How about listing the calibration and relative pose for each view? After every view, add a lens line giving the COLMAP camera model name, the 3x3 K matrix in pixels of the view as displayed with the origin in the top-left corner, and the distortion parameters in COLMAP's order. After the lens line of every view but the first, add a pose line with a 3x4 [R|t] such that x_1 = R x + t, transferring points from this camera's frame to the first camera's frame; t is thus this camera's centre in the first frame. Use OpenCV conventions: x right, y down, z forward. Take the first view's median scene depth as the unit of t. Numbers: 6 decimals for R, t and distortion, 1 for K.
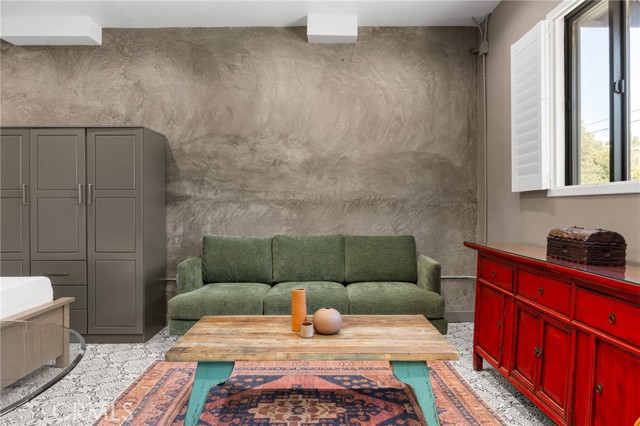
lens RADIAL K [[425.5, 0, 328.3], [0, 425.5, 202.6], [0, 0, 1]] dist [-0.012926, 0.004102]
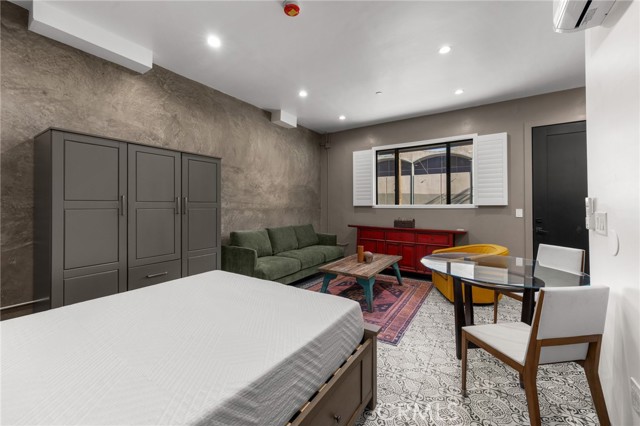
lens RADIAL K [[257.6, 0, 324.7], [0, 257.6, 200.1], [0, 0, 1]] dist [0.008110, -0.001596]
pose [[0.538954, 0.019056, 0.842120, -0.852201], [-0.009698, 0.999818, -0.016418, -0.024350], [-0.842279, 0.000682, 0.539041, 0.209337]]
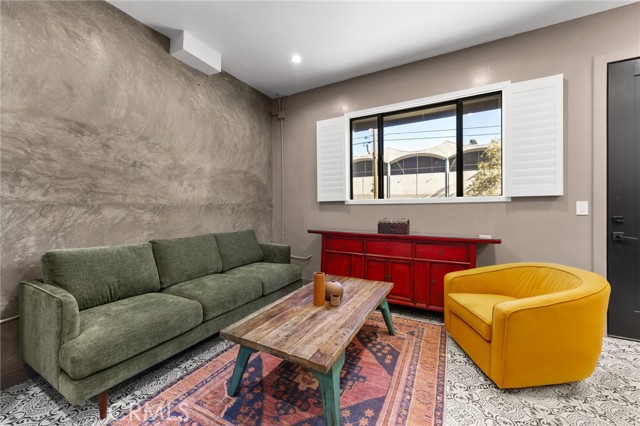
lens RADIAL K [[257.6, 0, 328.7], [0, 257.6, 208.8], [0, 0, 1]] dist [0.008110, -0.001596]
pose [[0.448351, -0.005292, 0.893842, -0.446429], [-0.003023, 0.999968, 0.007436, -0.000699], [-0.893853, -0.006036, 0.448320, 0.360343]]
